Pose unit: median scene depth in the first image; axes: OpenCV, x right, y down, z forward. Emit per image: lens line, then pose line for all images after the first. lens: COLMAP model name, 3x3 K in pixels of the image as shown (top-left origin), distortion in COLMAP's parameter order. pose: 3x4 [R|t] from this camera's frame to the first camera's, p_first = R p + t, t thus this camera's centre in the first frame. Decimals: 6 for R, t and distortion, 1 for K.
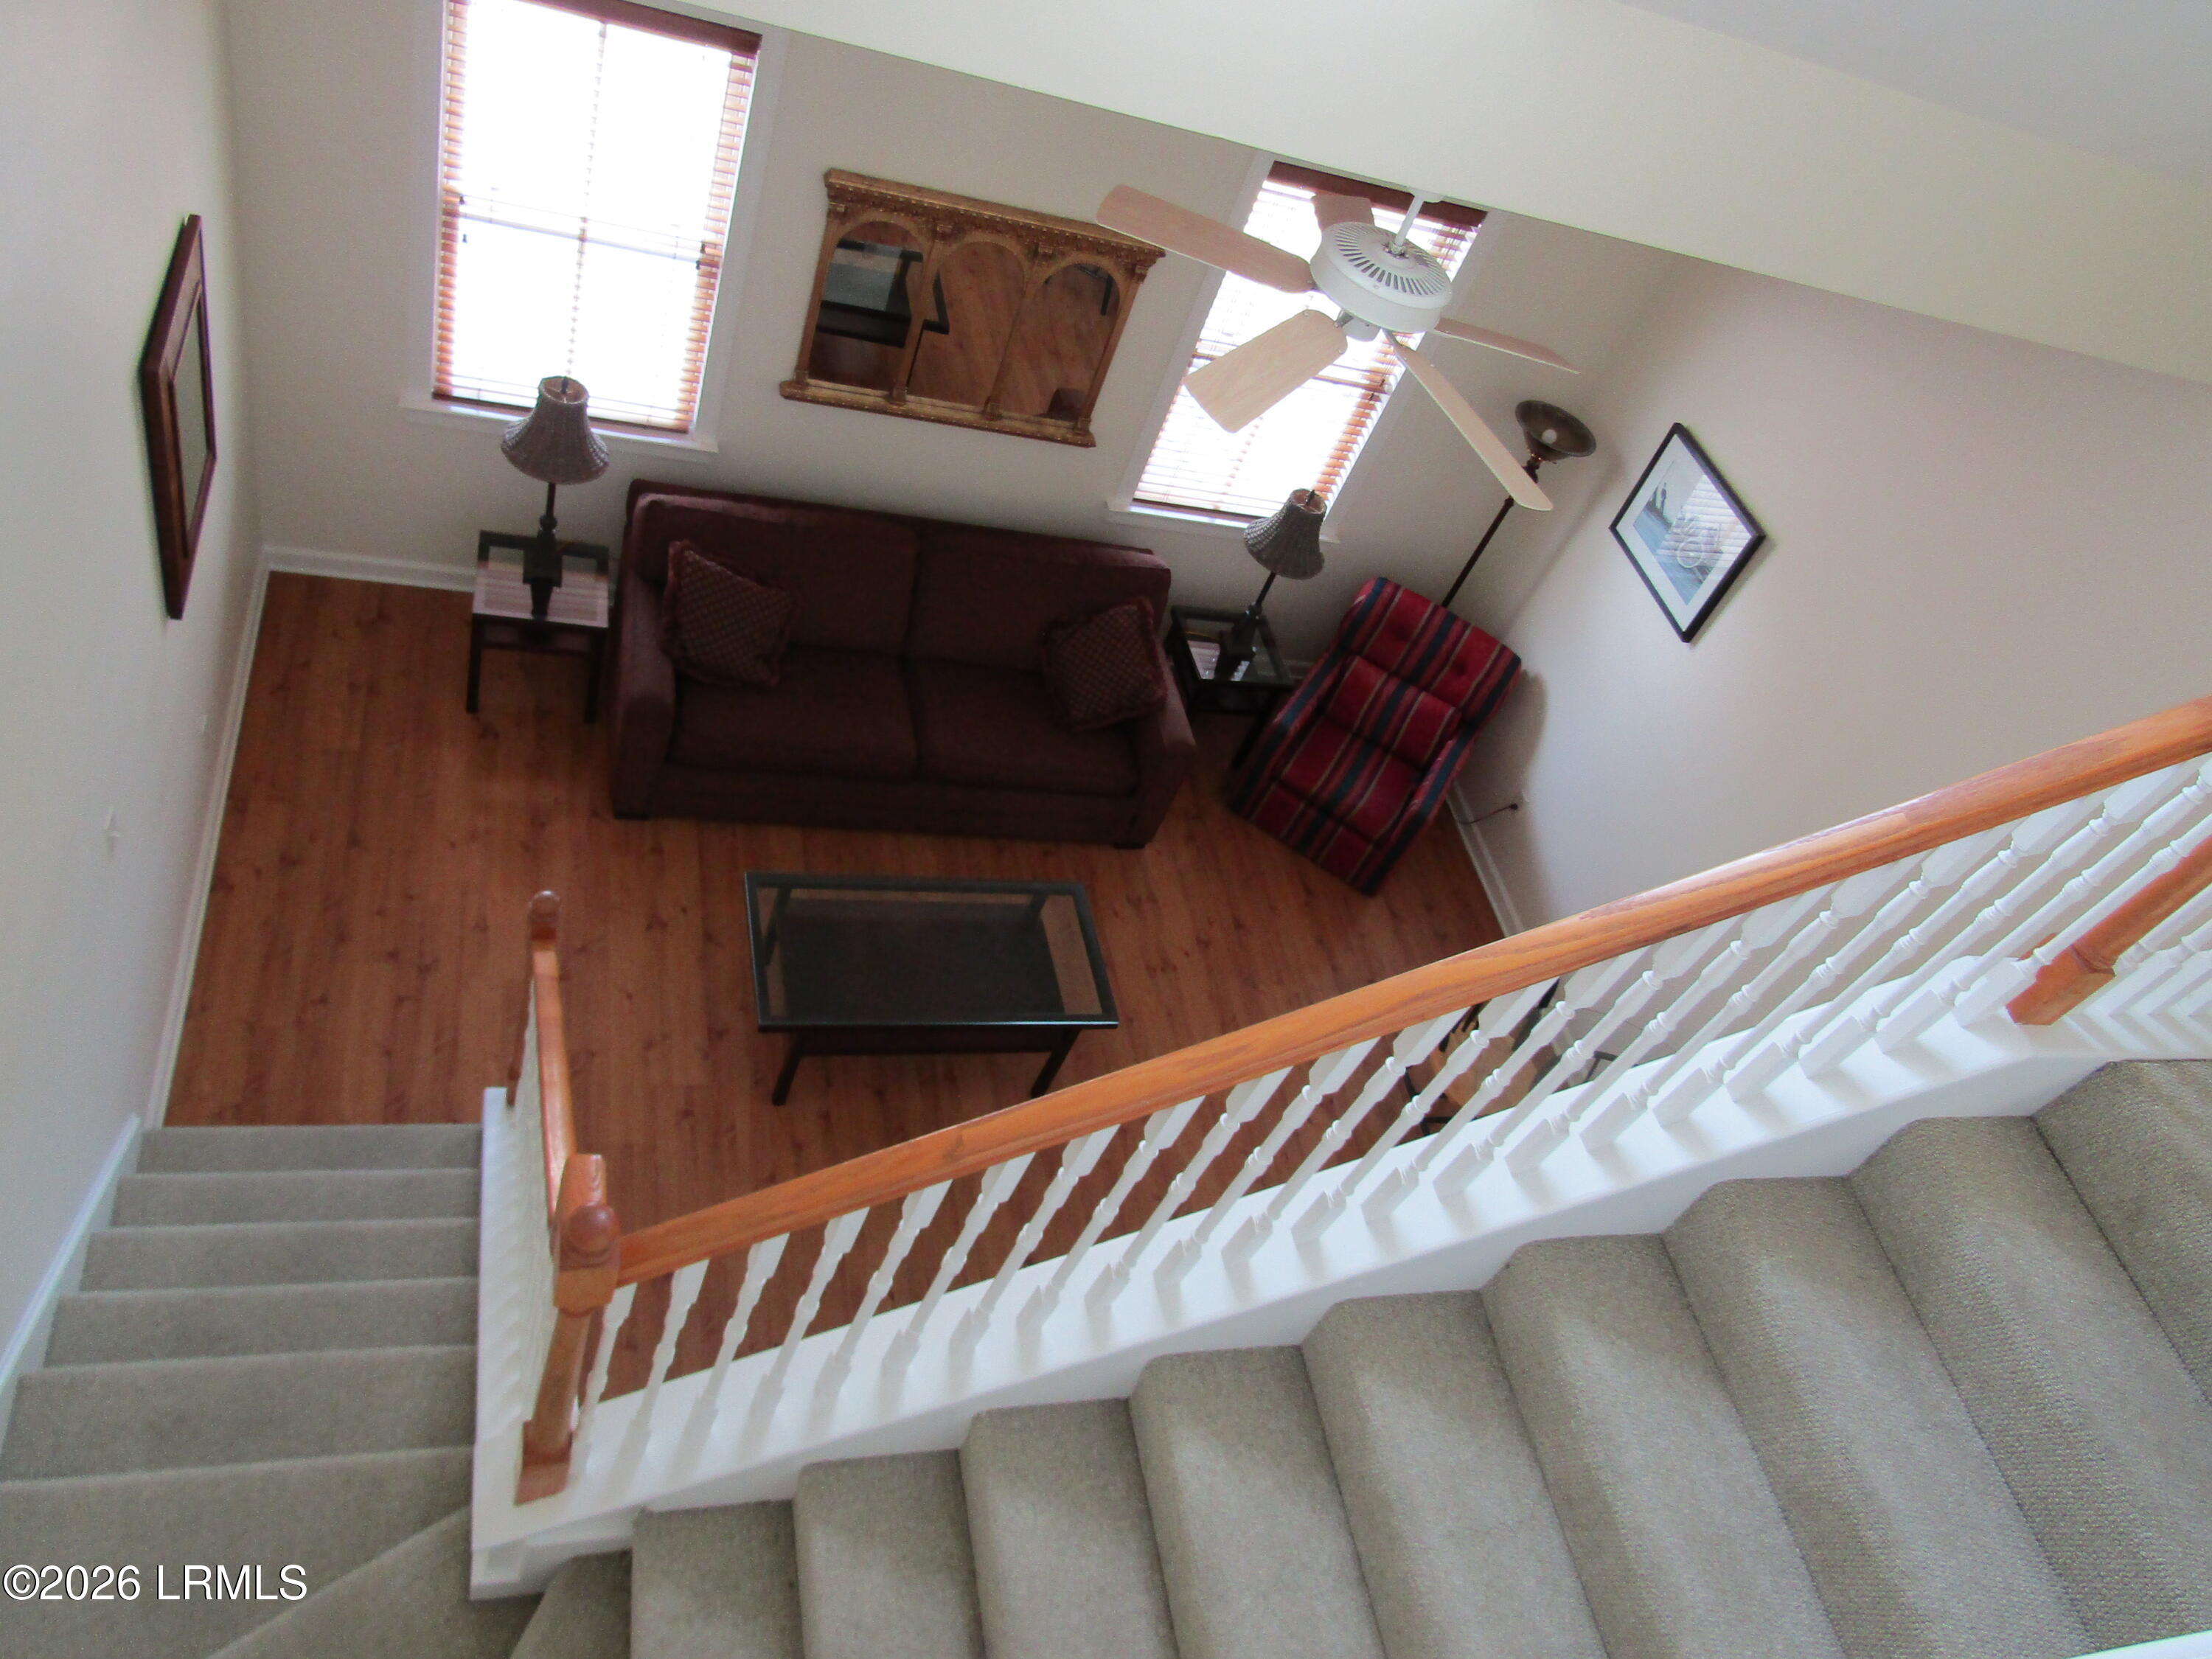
lens RADIAL K [[1559.3, 0, 1121.4], [0, 1559.3, 821.9], [0, 0, 1]] dist [-0.024094, 0.005064]
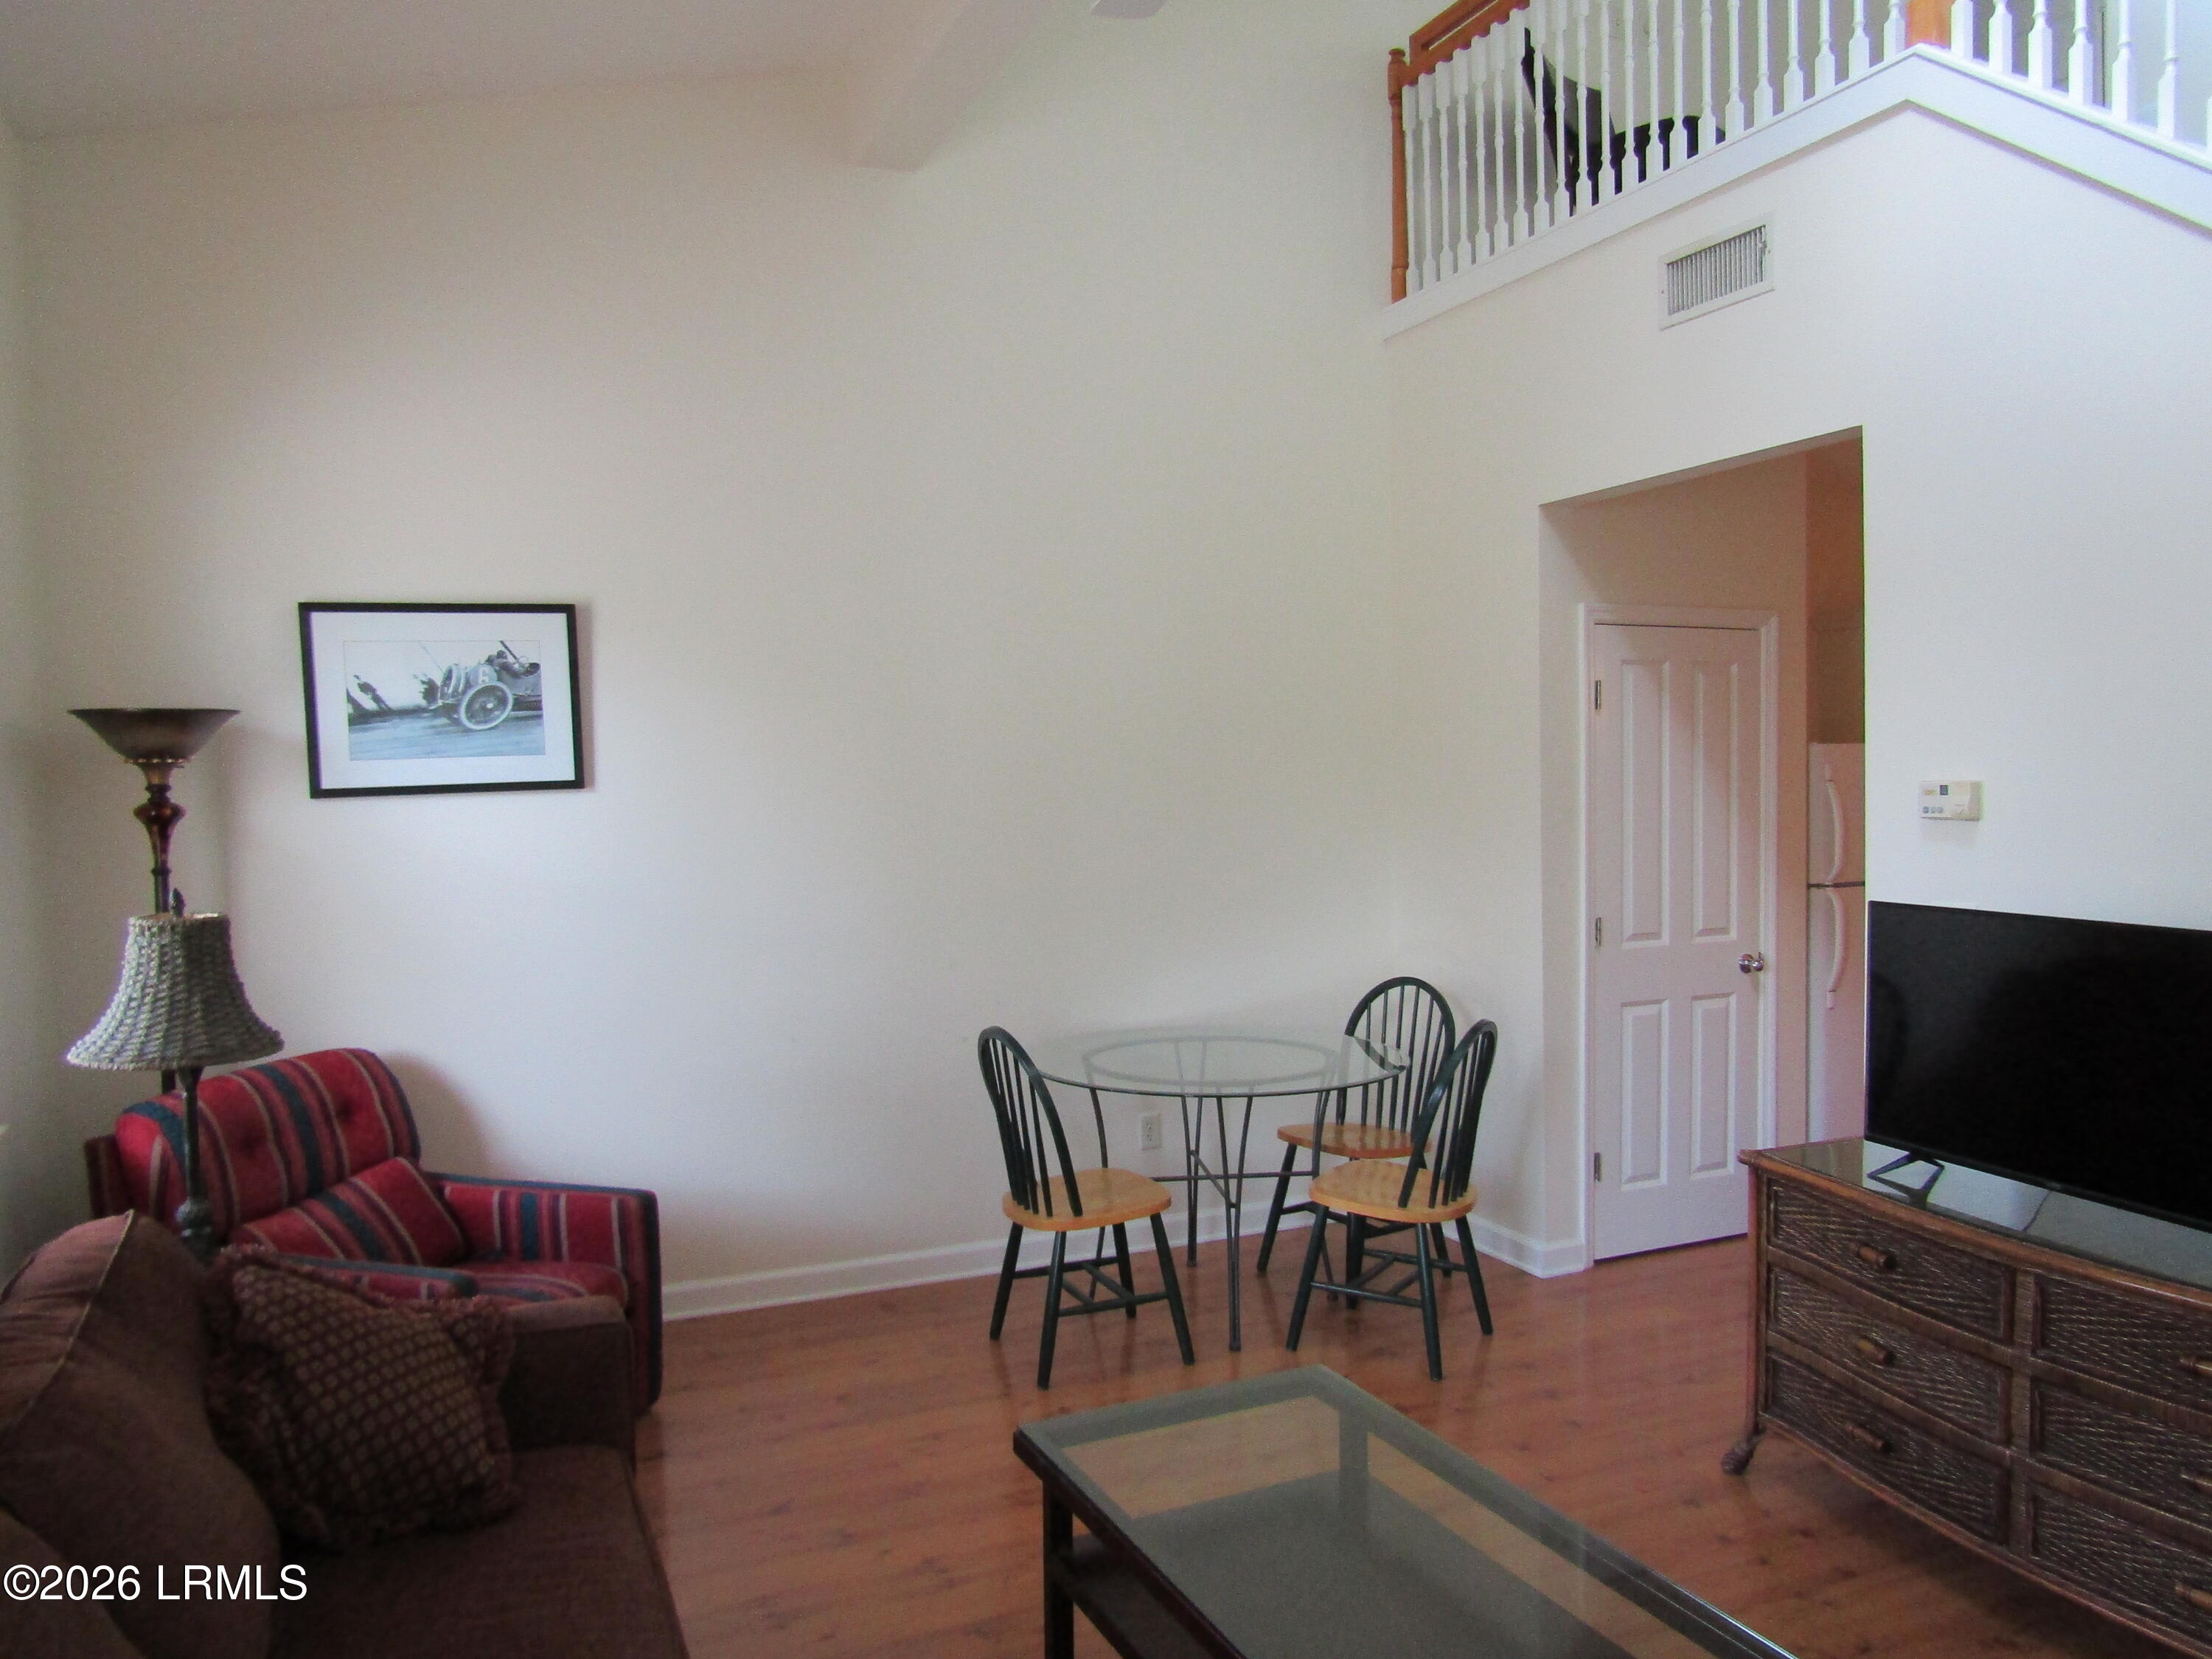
lens RADIAL K [[1595.7, 0, 1107.0], [0, 1595.7, 833.3], [0, 0, 1]] dist [-0.011108, 0.008358]
pose [[-0.194333, -0.353128, 0.915169, -0.391423], [0.684052, 0.619896, 0.384450, -0.224250], [-0.703070, 0.700735, 0.121092, 0.748898]]
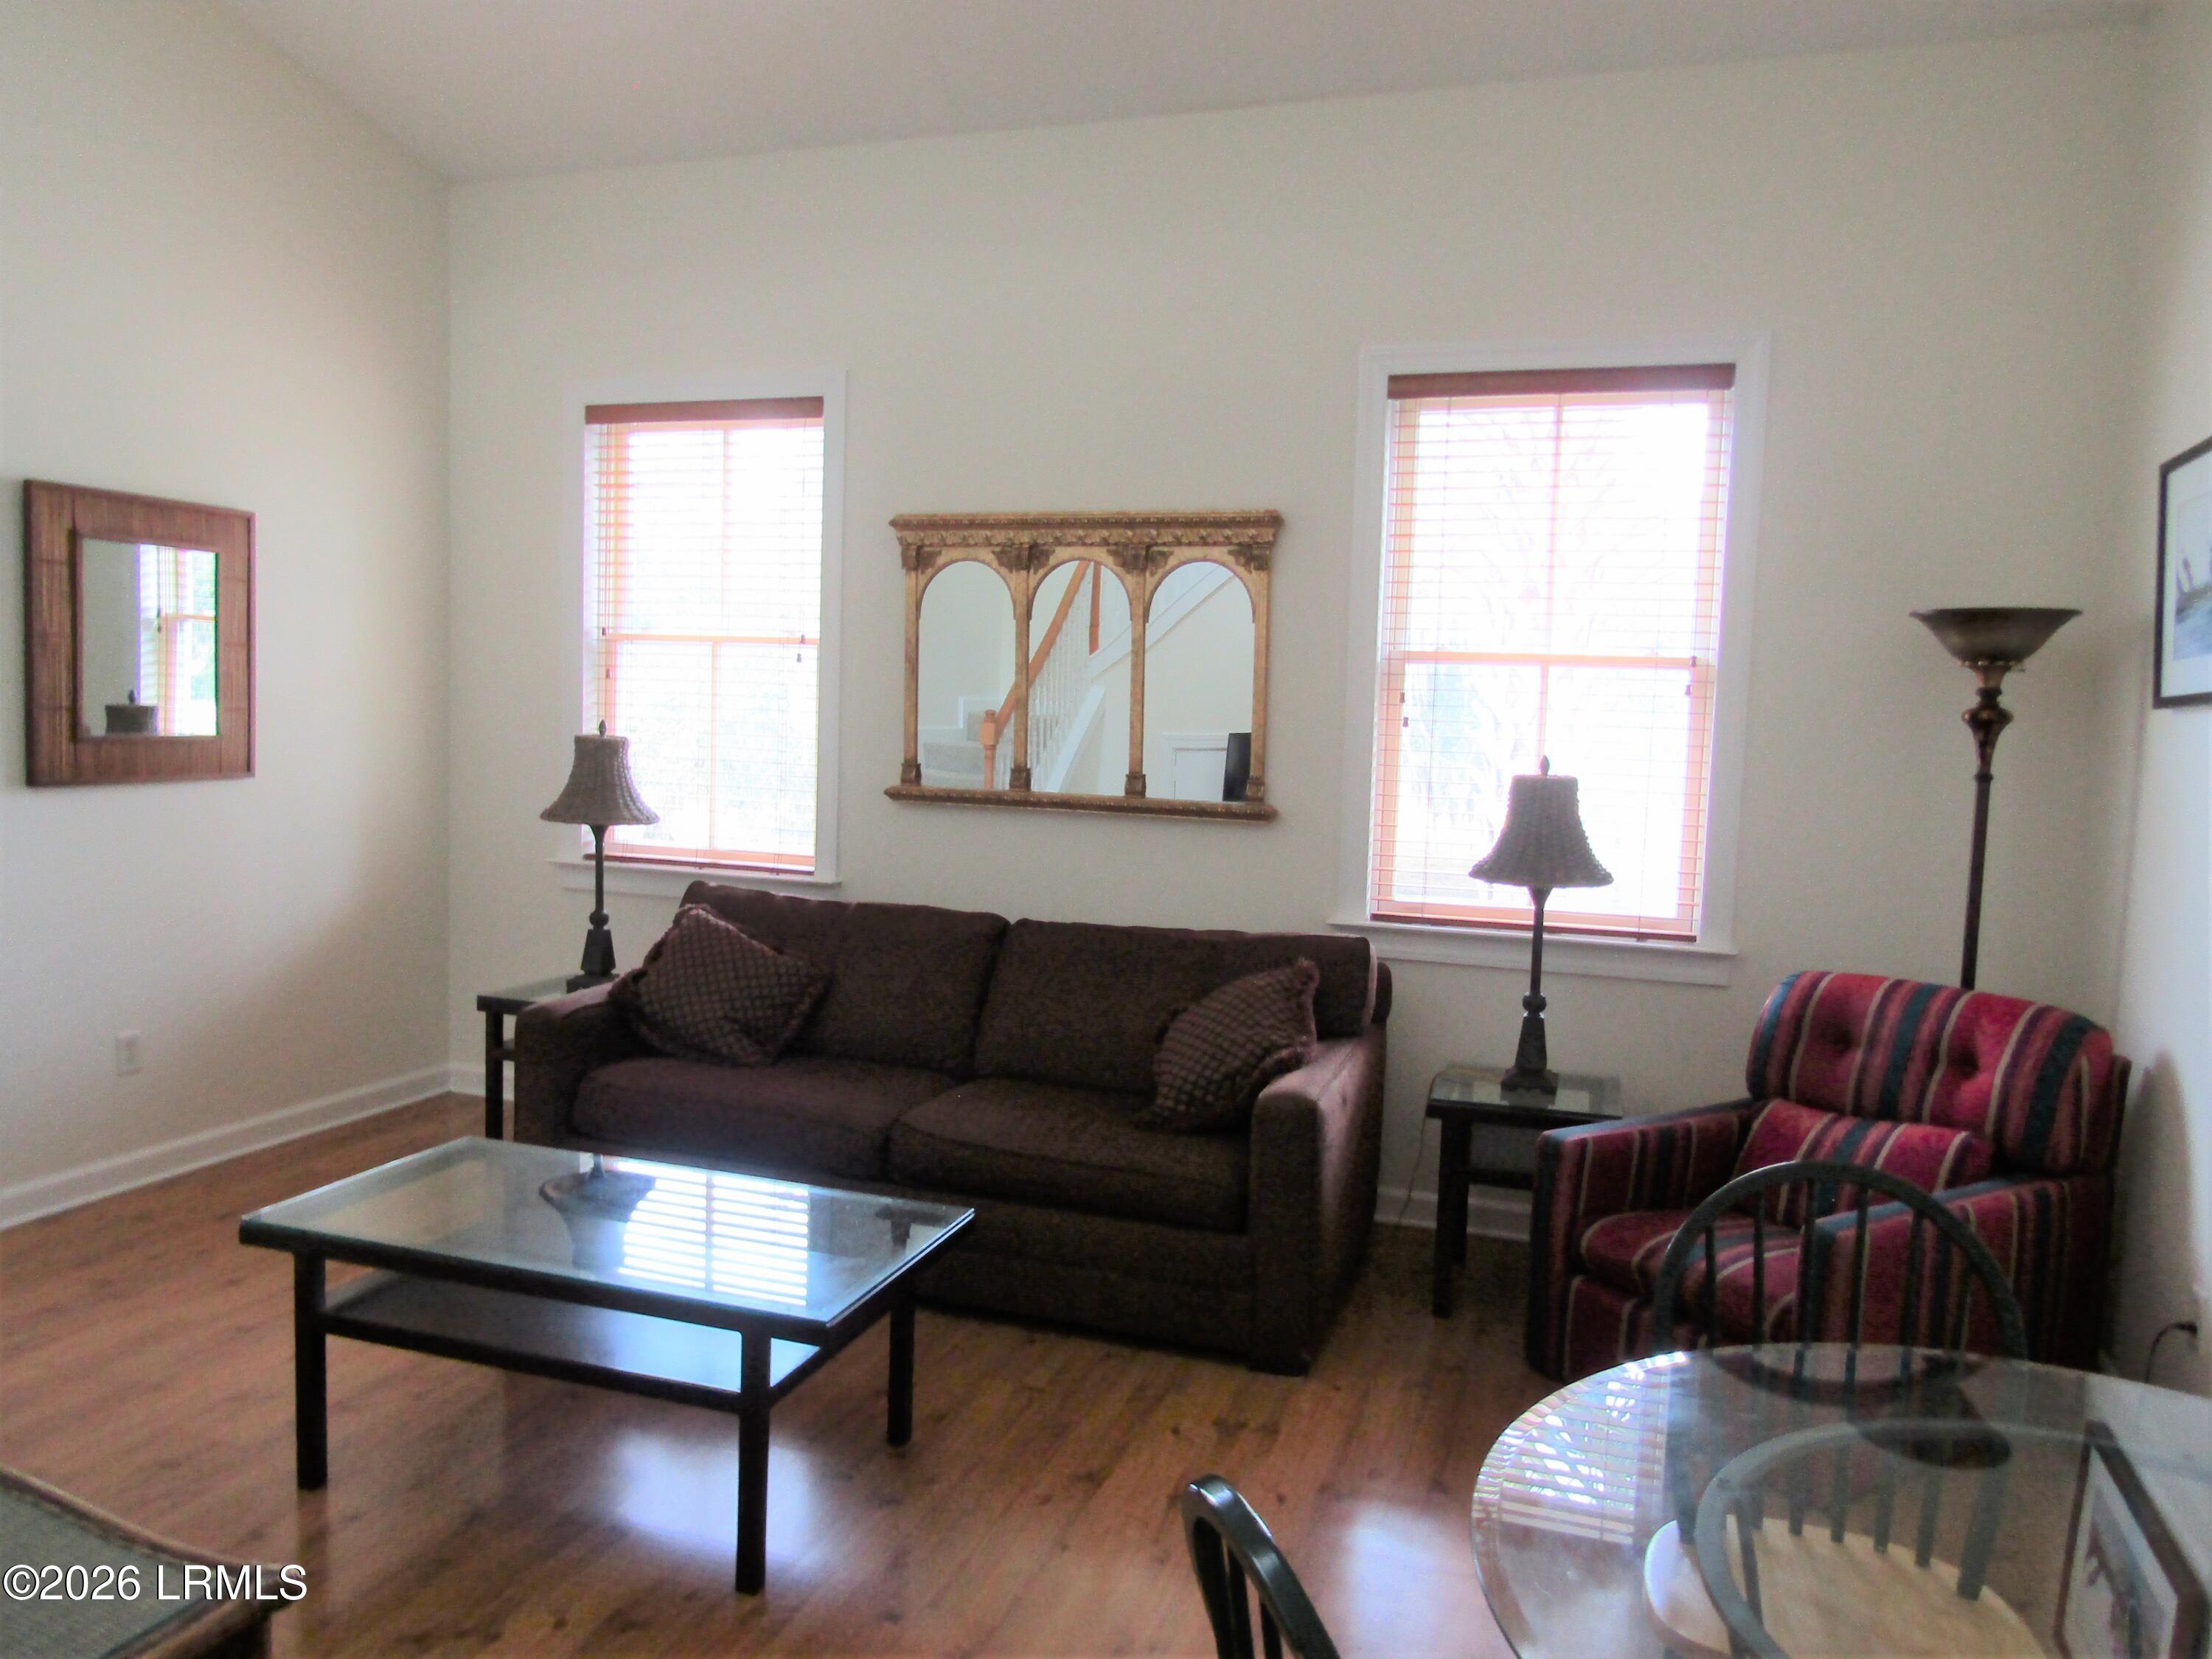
lens RADIAL K [[1559.3, 0, 1121.4], [0, 1559.3, 821.9], [0, 0, 1]] dist [-0.024094, 0.005064]
pose [[0.822476, -0.256924, -0.507468, 0.304637], [-0.212818, 0.688371, -0.693436, 0.290607], [0.527486, 0.678333, 0.511491, 0.622489]]
